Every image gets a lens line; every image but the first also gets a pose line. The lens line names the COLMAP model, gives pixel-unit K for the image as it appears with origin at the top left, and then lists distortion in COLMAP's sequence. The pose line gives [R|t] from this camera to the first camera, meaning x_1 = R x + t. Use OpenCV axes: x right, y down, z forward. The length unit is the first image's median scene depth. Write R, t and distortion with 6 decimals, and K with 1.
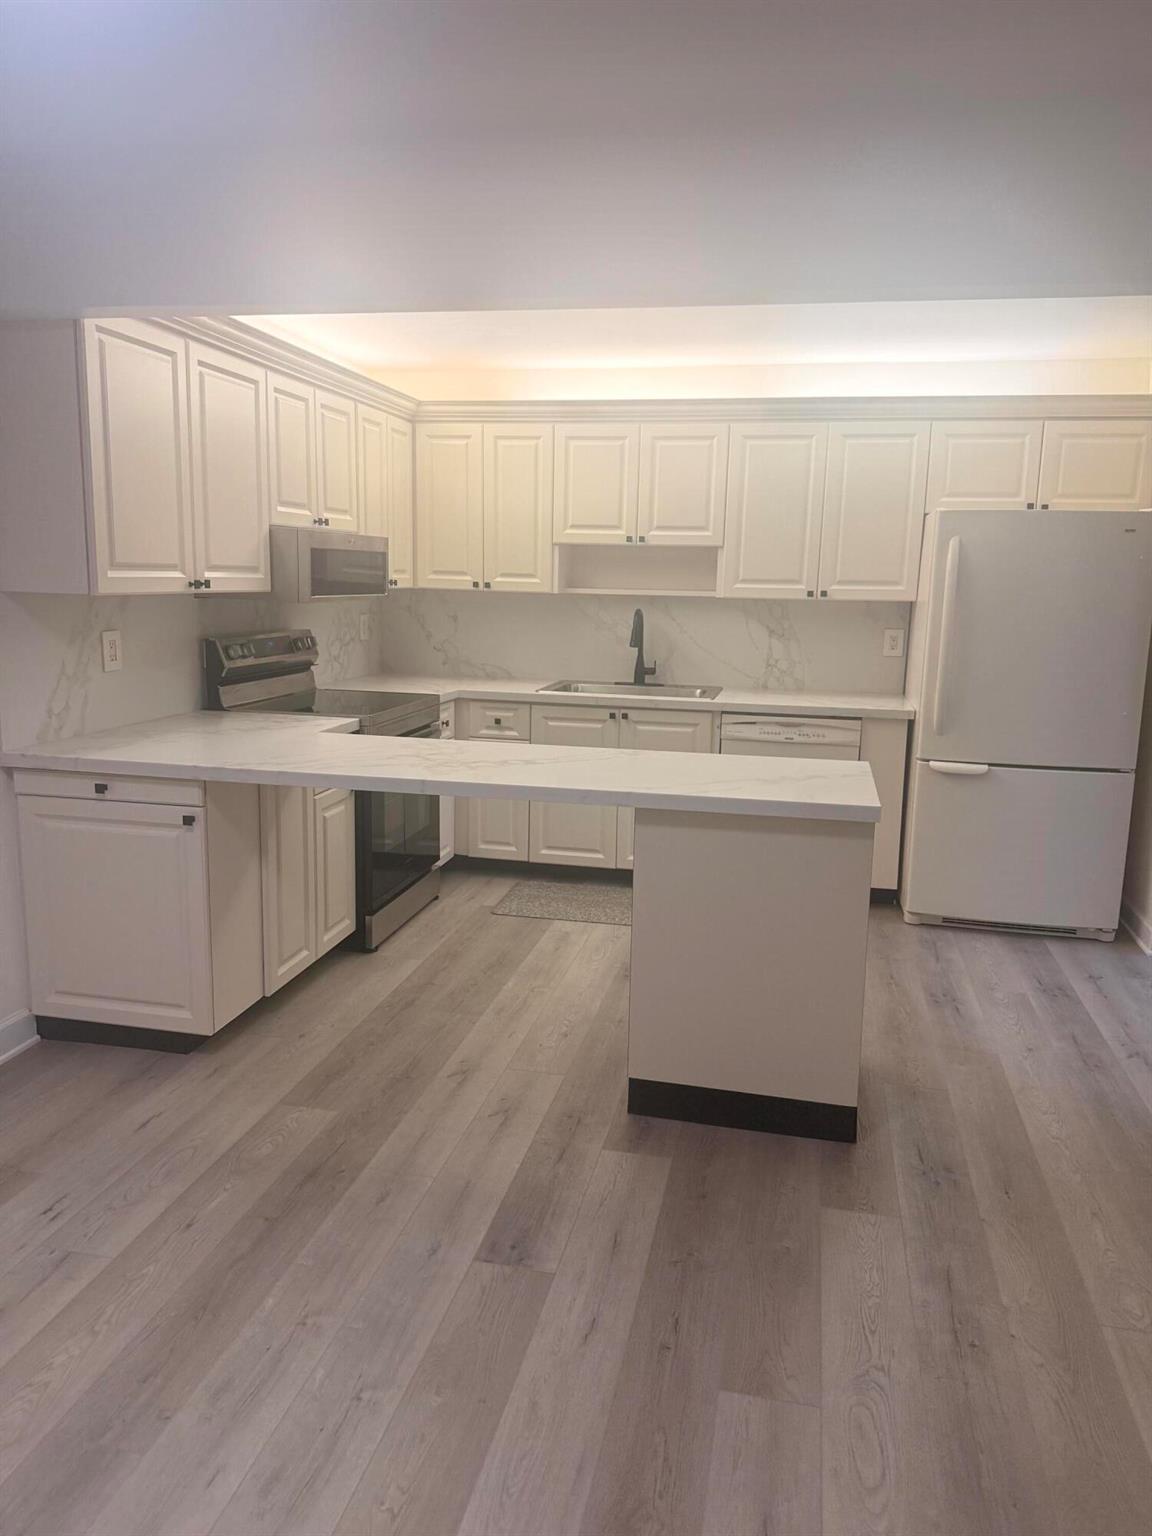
lens RADIAL K [[1083.3, 0, 581.9], [0, 1083.3, 766.0], [0, 0, 1]] dist [-0.000984, 0.000714]
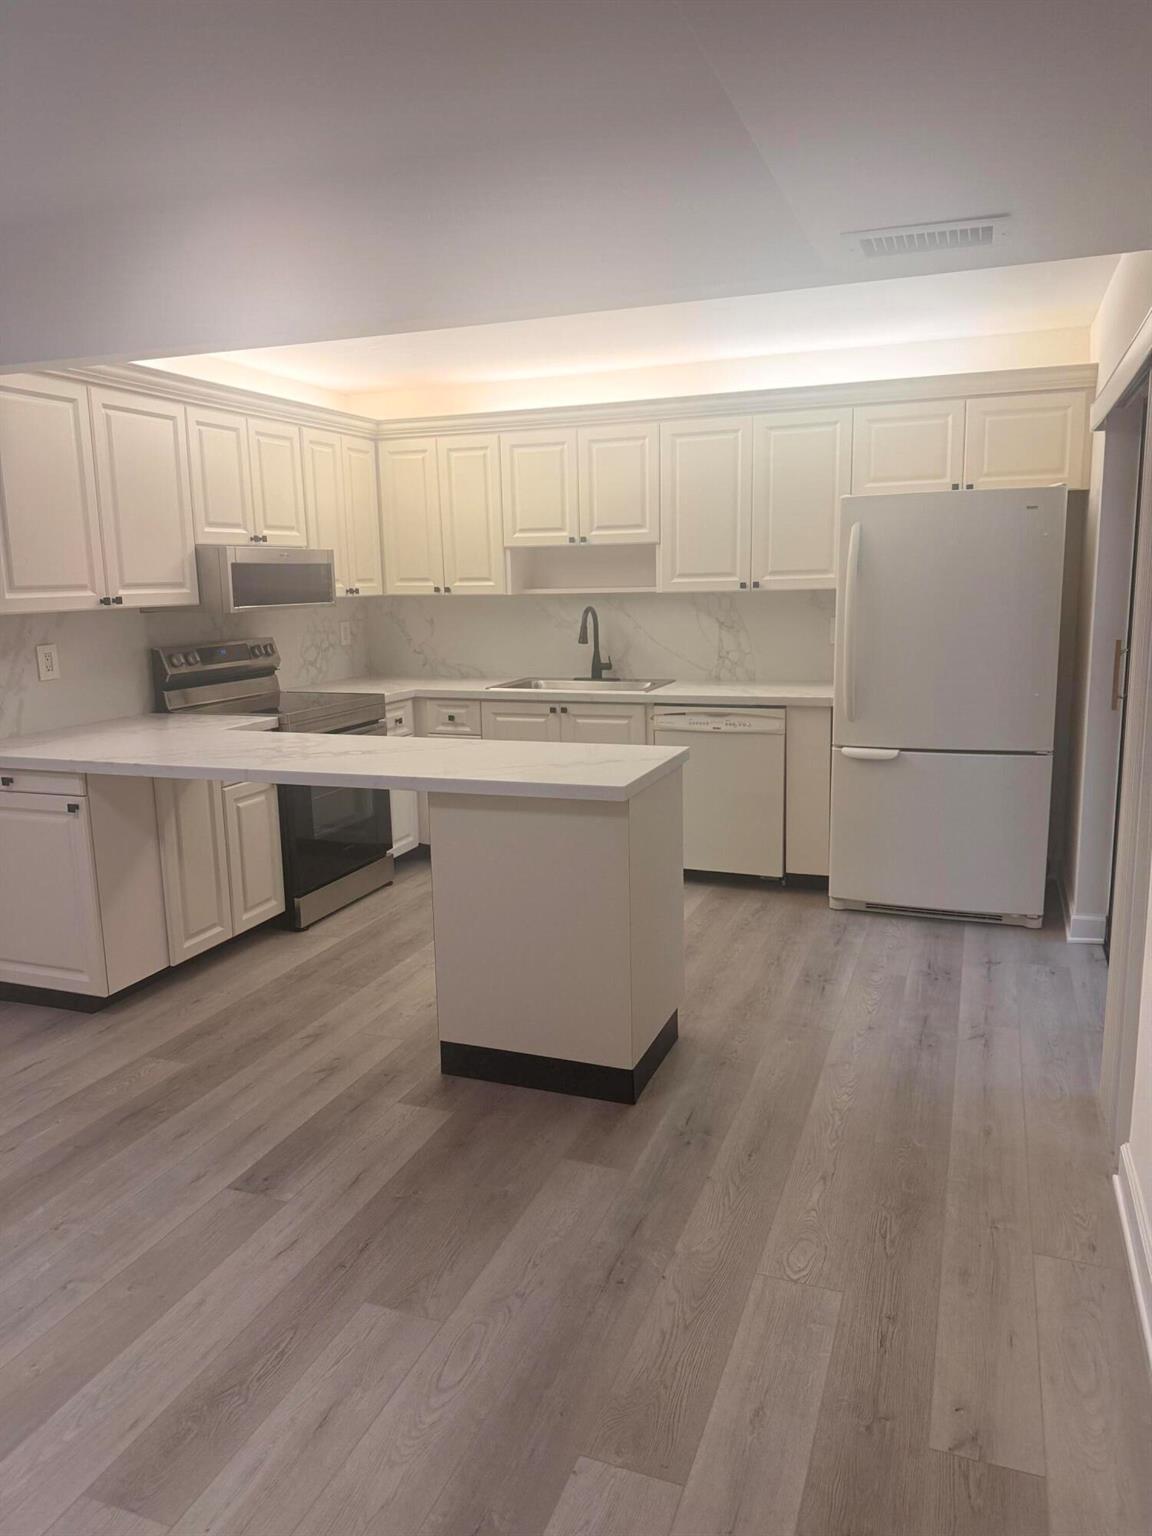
lens RADIAL K [[1082.1, 0, 570.5], [0, 1082.1, 771.9], [0, 0, 1]] dist [-0.000101, -0.010462]
pose [[0.987139, -0.015063, -0.159151, 0.288369], [0.015733, 0.999872, 0.002946, 0.014375], [0.159086, -0.005412, 0.987250, -0.038684]]
